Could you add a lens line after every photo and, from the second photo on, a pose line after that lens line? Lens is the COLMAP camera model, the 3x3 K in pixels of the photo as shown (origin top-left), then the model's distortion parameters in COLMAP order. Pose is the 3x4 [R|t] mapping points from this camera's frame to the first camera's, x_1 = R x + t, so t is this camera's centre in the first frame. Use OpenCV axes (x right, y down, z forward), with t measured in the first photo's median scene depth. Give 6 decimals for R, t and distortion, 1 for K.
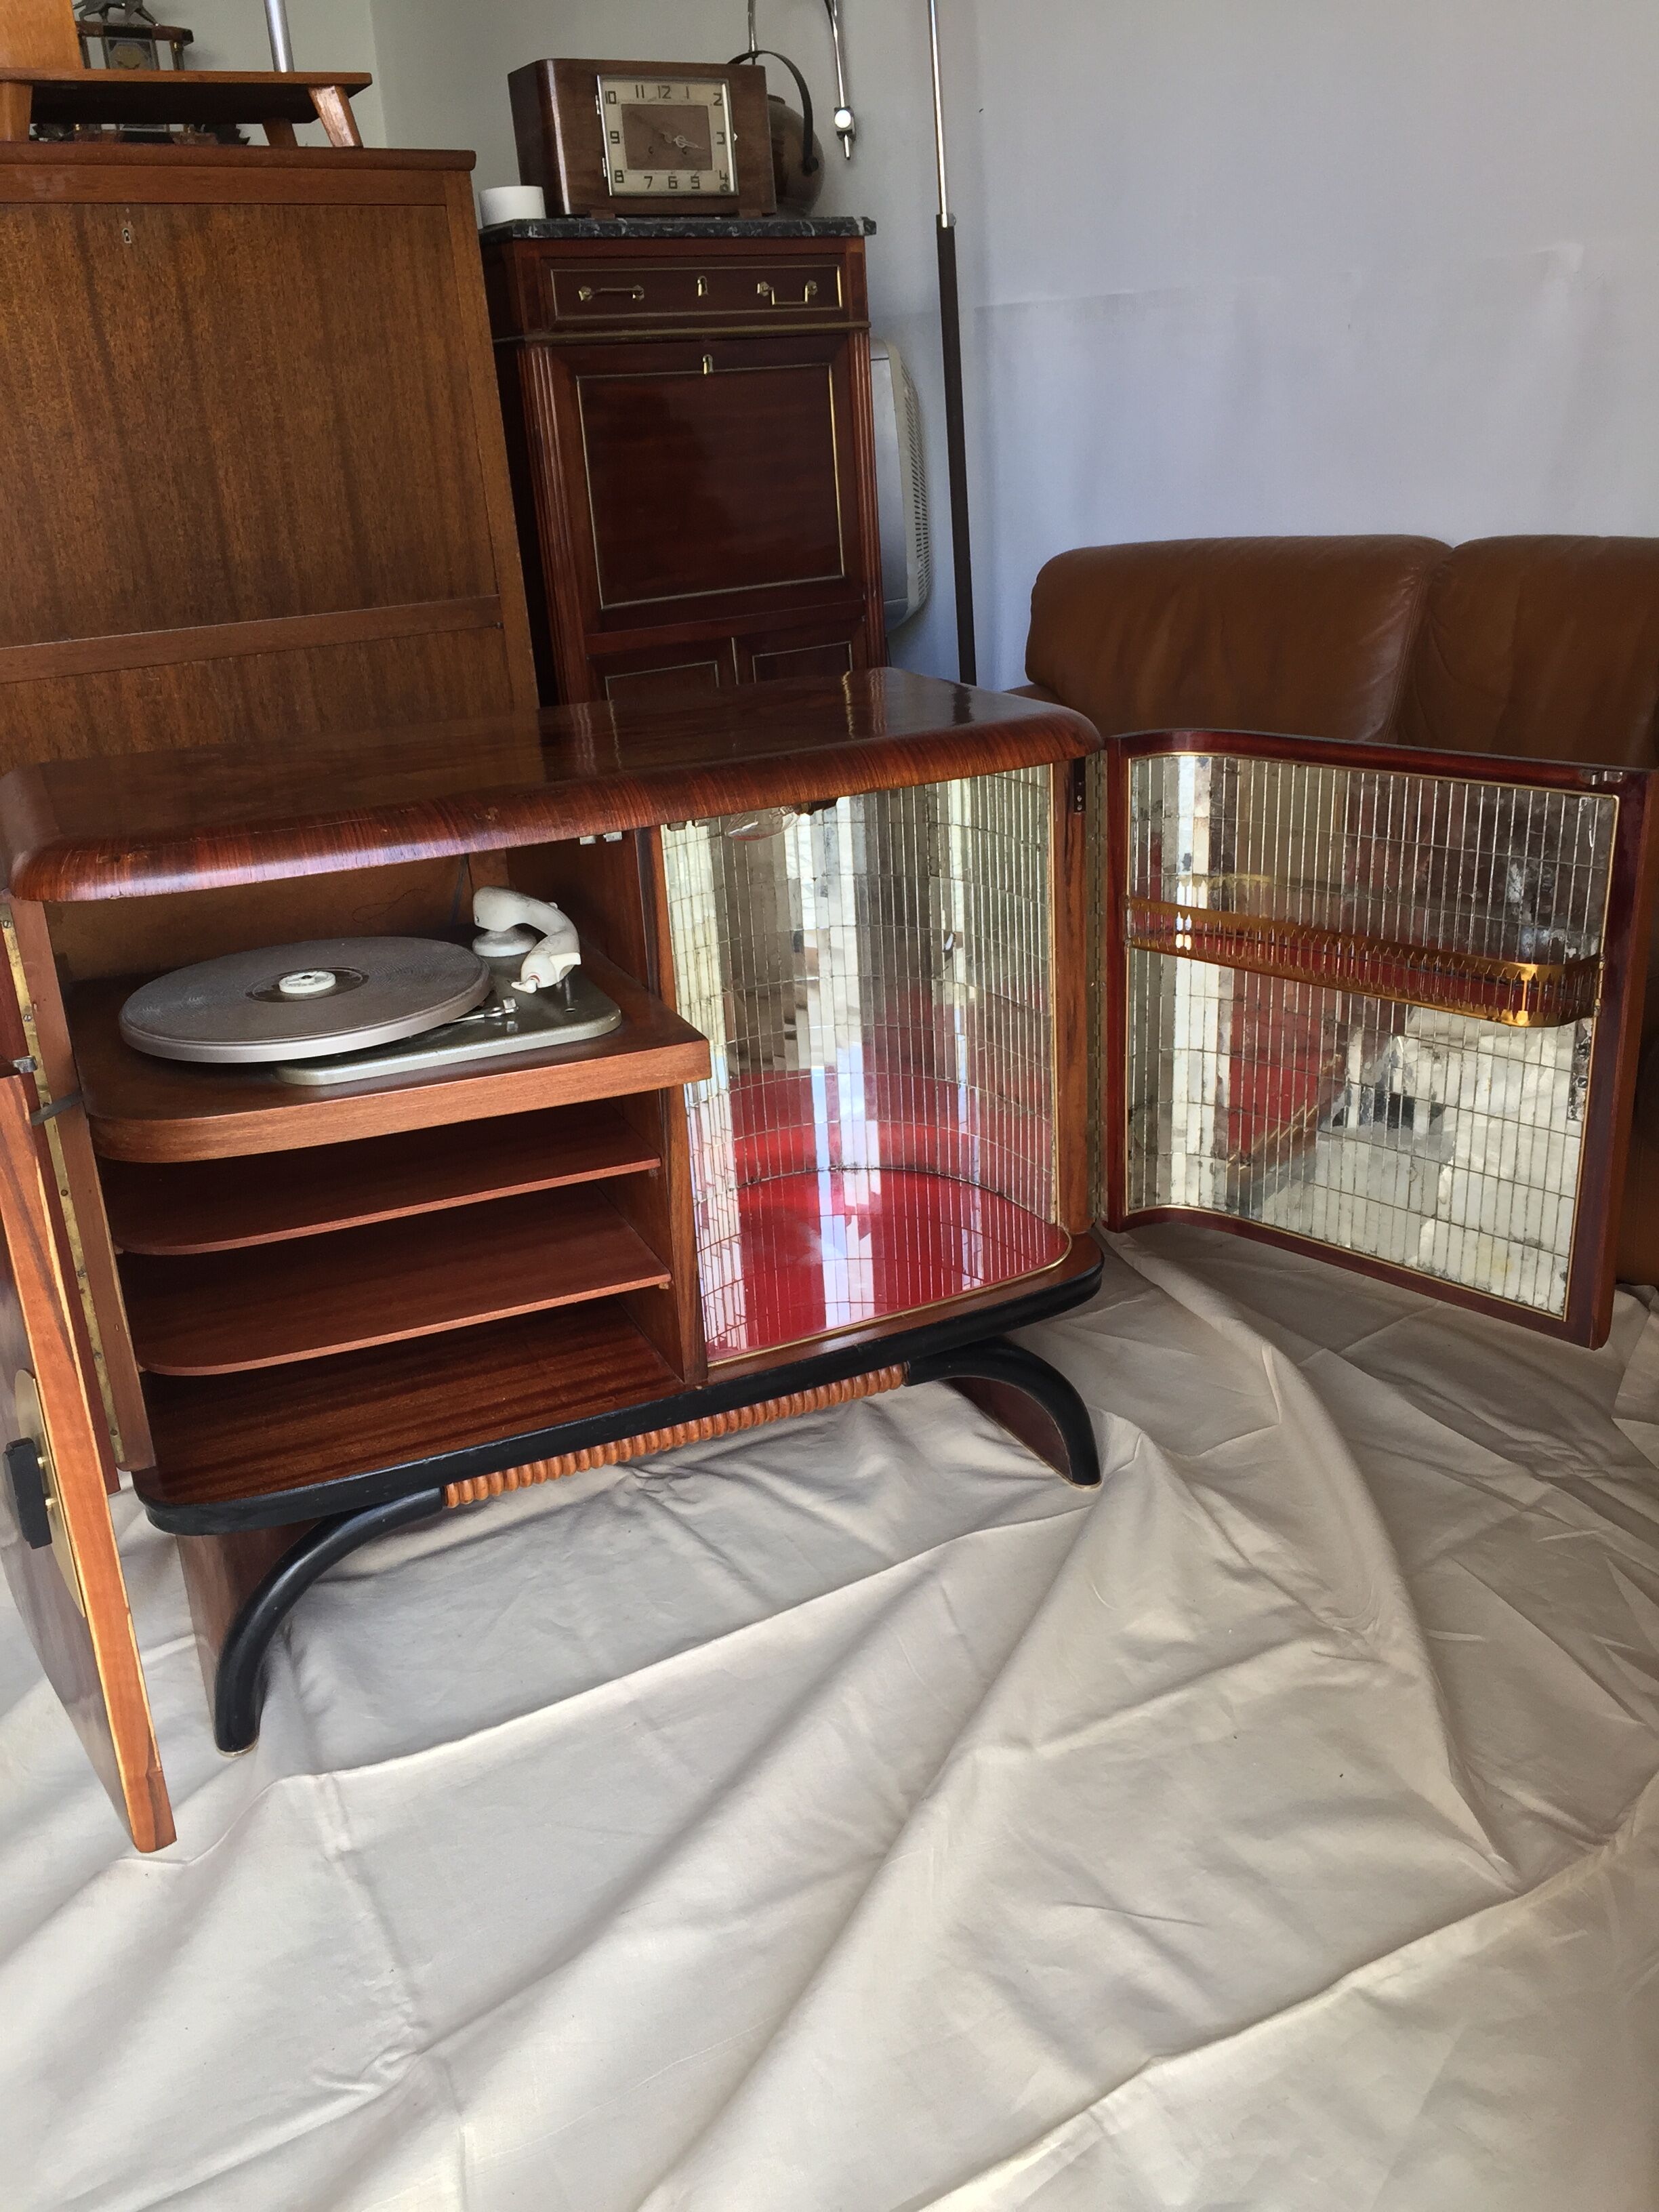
lens RADIAL K [[1852.3, 0, 822.9], [0, 1852.3, 1106.3], [0, 0, 1]] dist [0.092312, -0.125355]
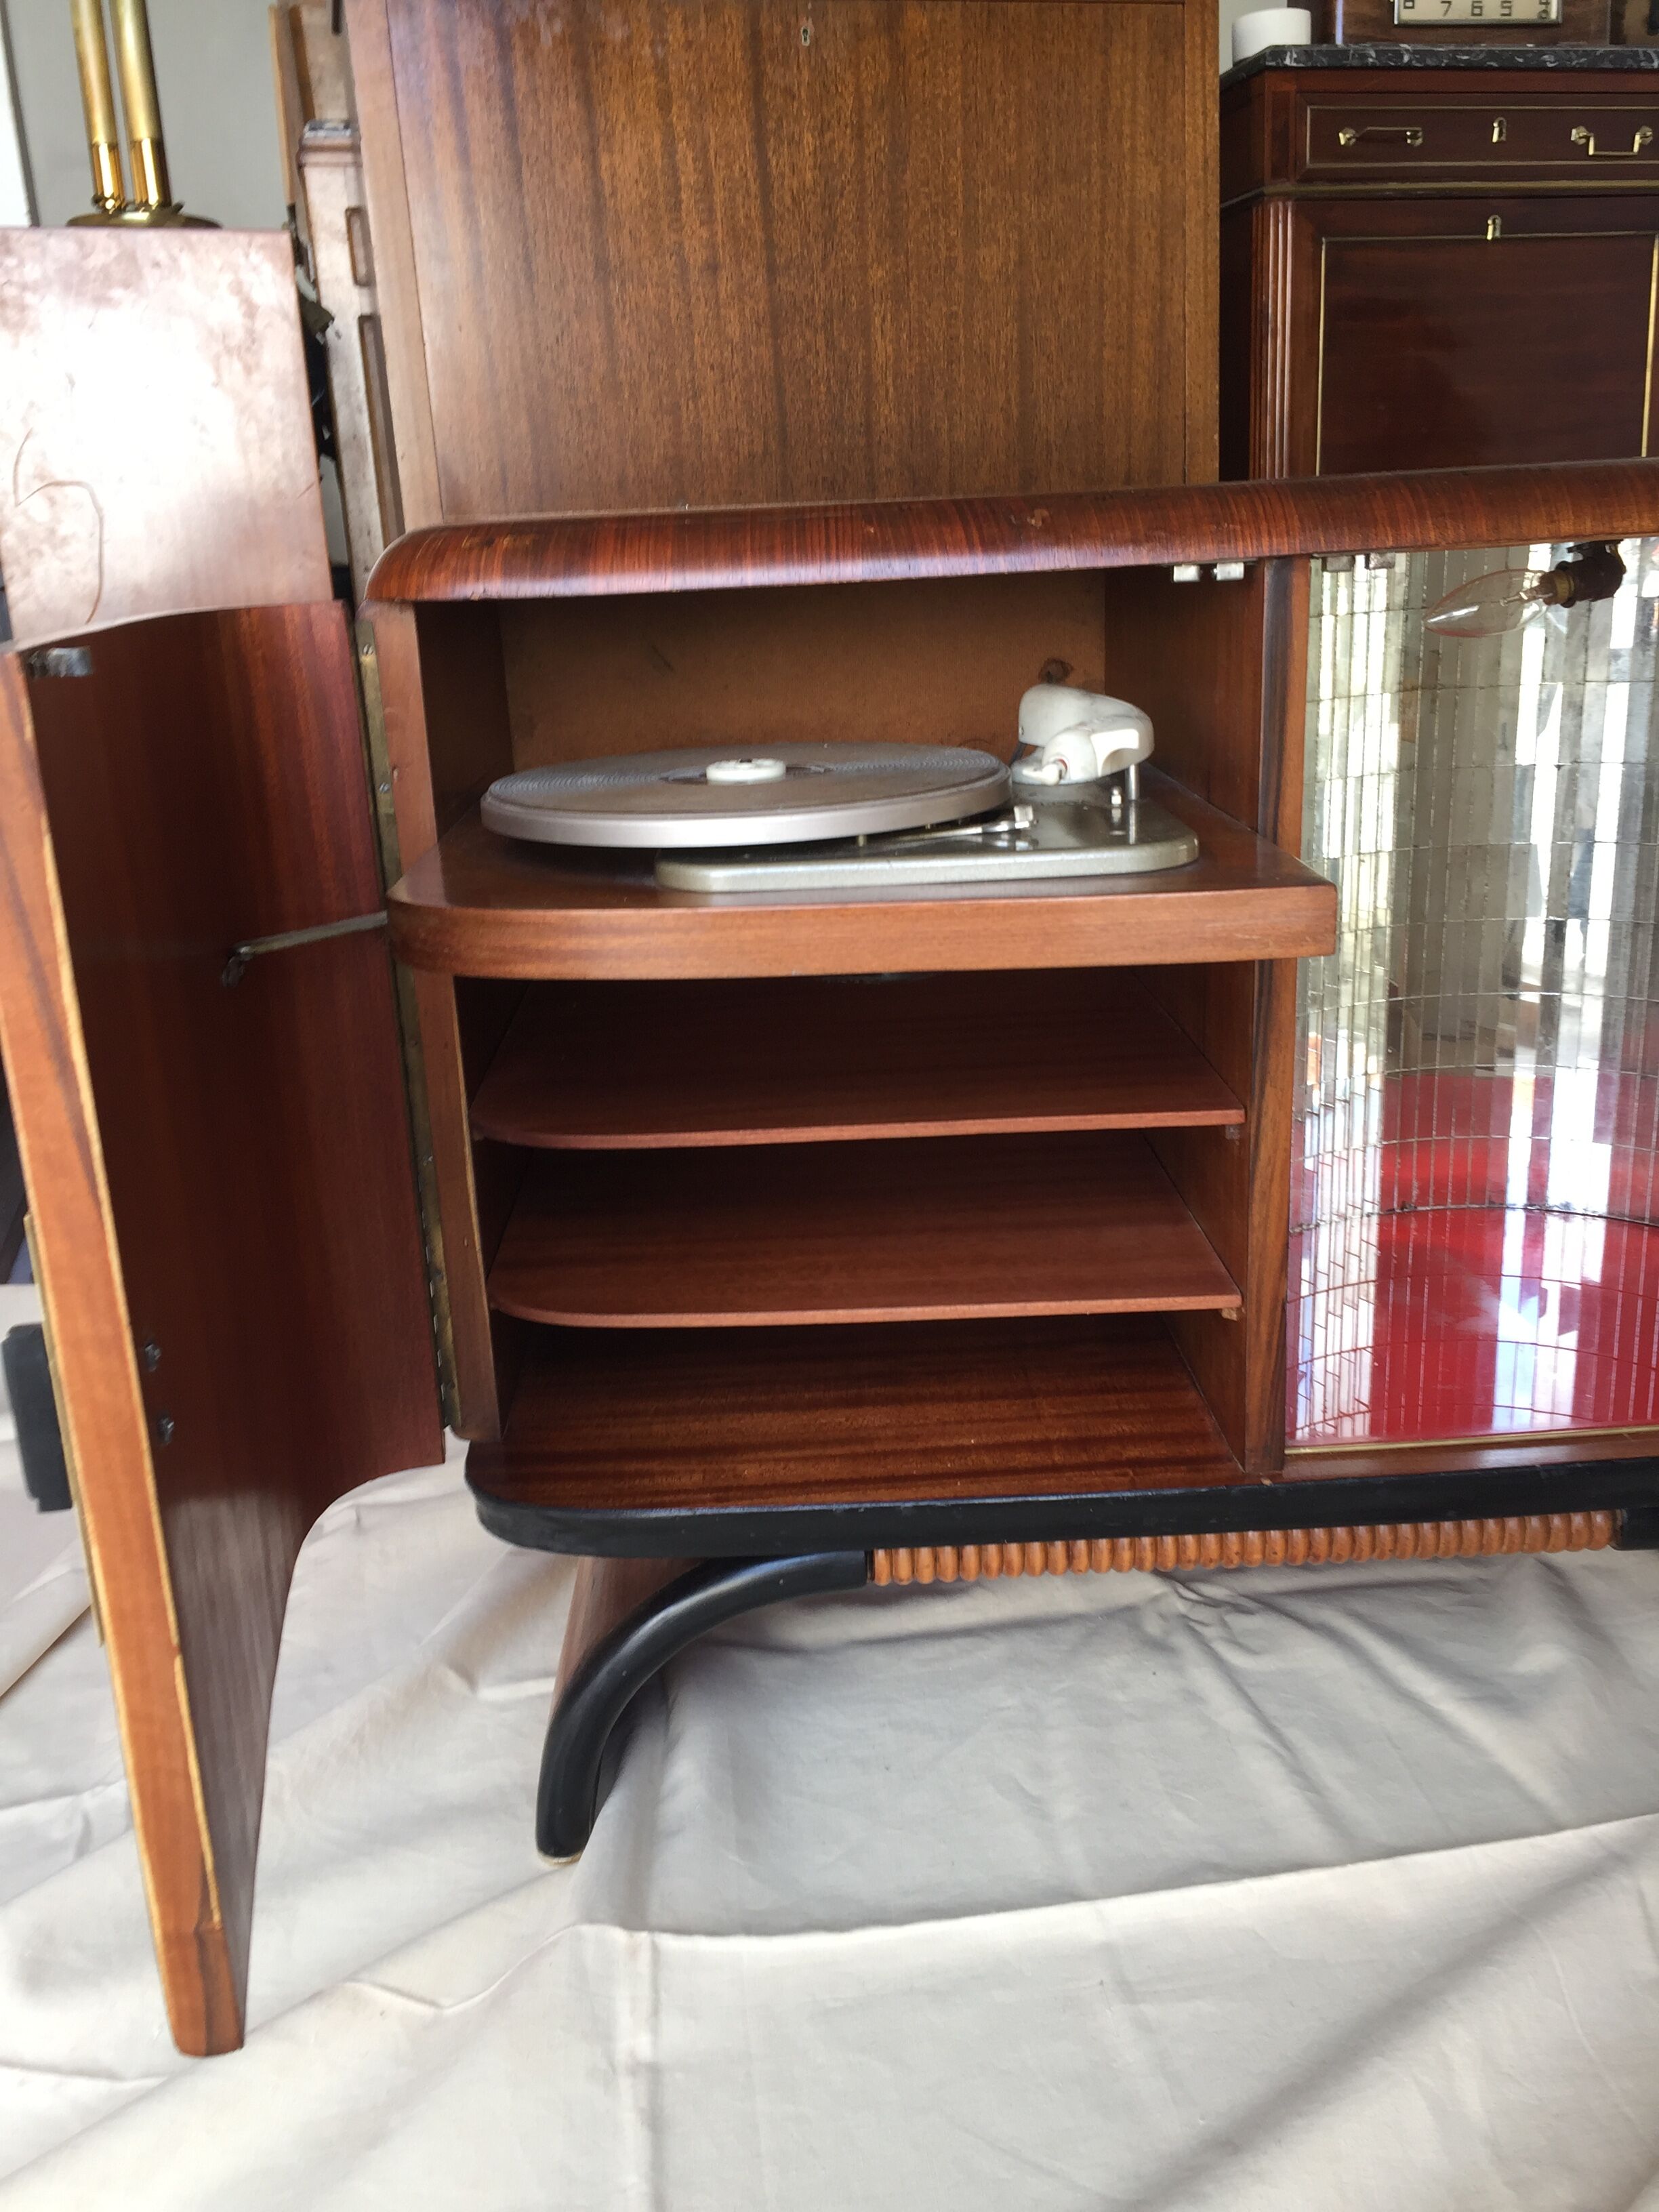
lens RADIAL K [[1852.3, 0, 842.6], [0, 1852.3, 1103.4], [0, 0, 1]] dist [0.092312, -0.125355]
pose [[0.930934, 0.119560, -0.345063, 0.003125], [-0.134886, 0.990646, -0.020660, 0.049036], [0.339365, 0.065777, 0.938352, 0.299025]]
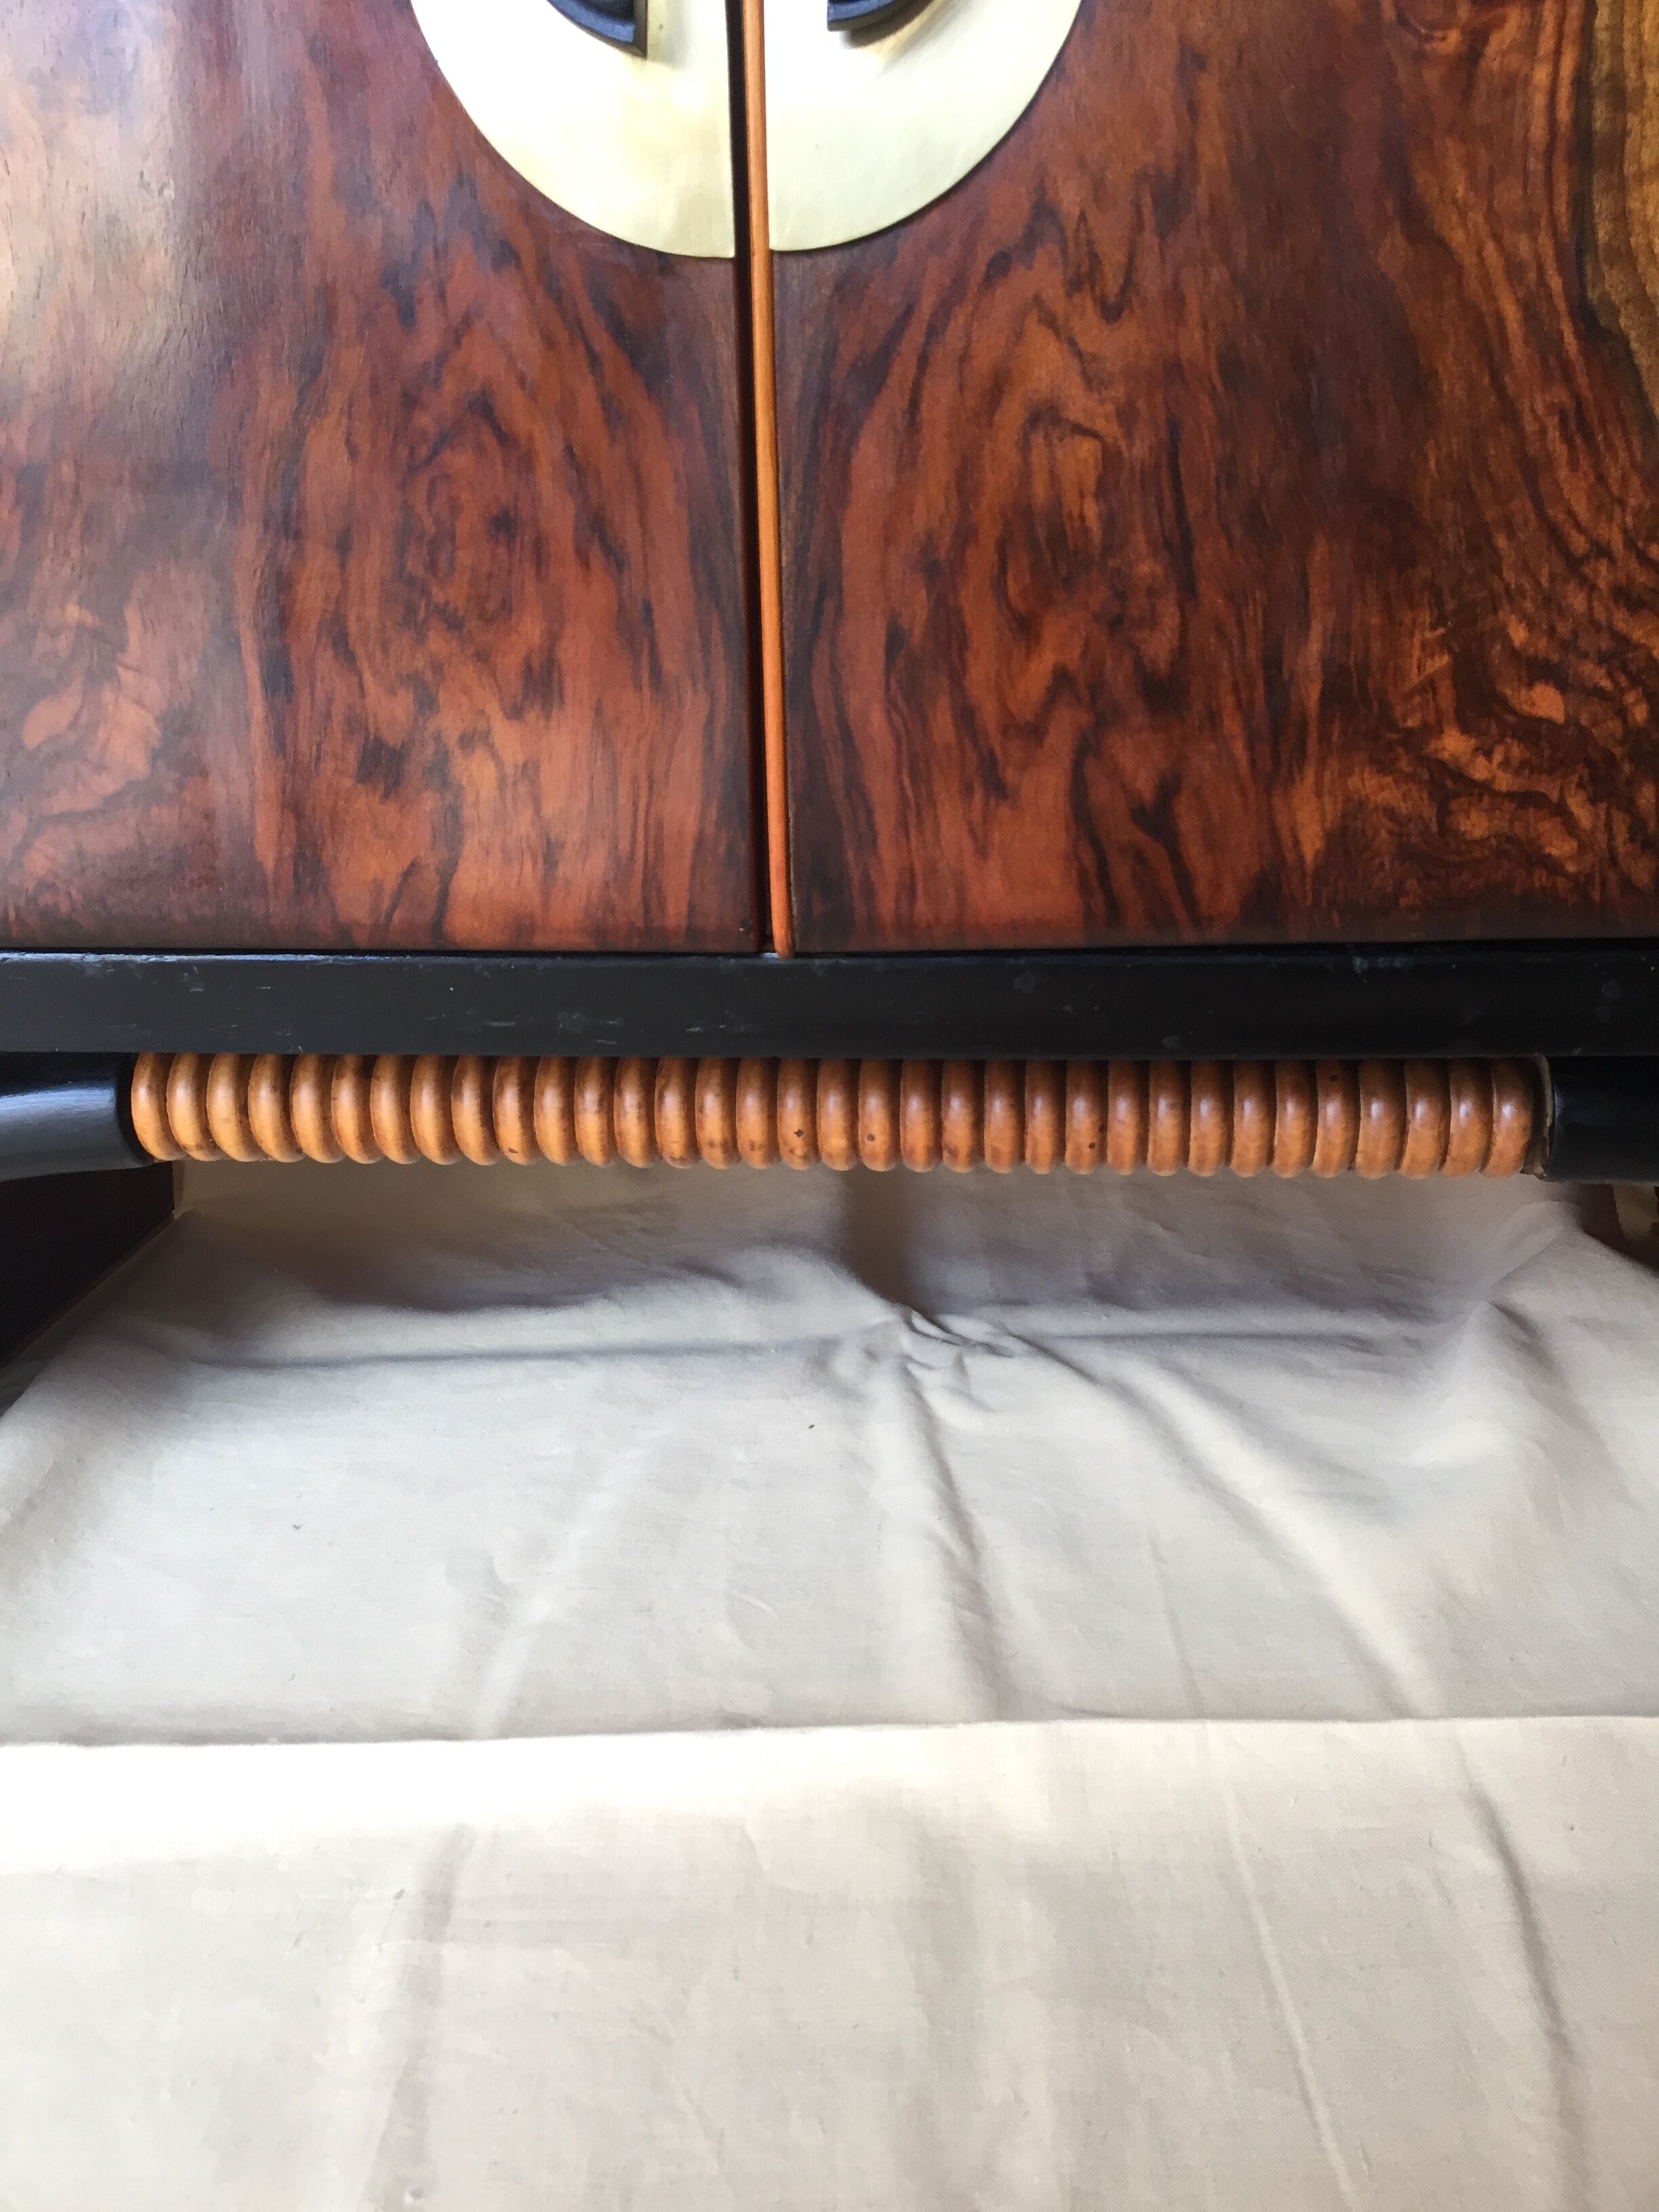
lens RADIAL K [[1852.3, 0, 842.0], [0, 1852.3, 1097.9], [0, 0, 1]] dist [0.092312, -0.125355]
pose [[0.878152, 0.181164, -0.442751, 0.076458], [-0.189856, 0.981493, 0.025046, 0.146152], [0.439094, 0.062065, 0.896295, 0.633029]]
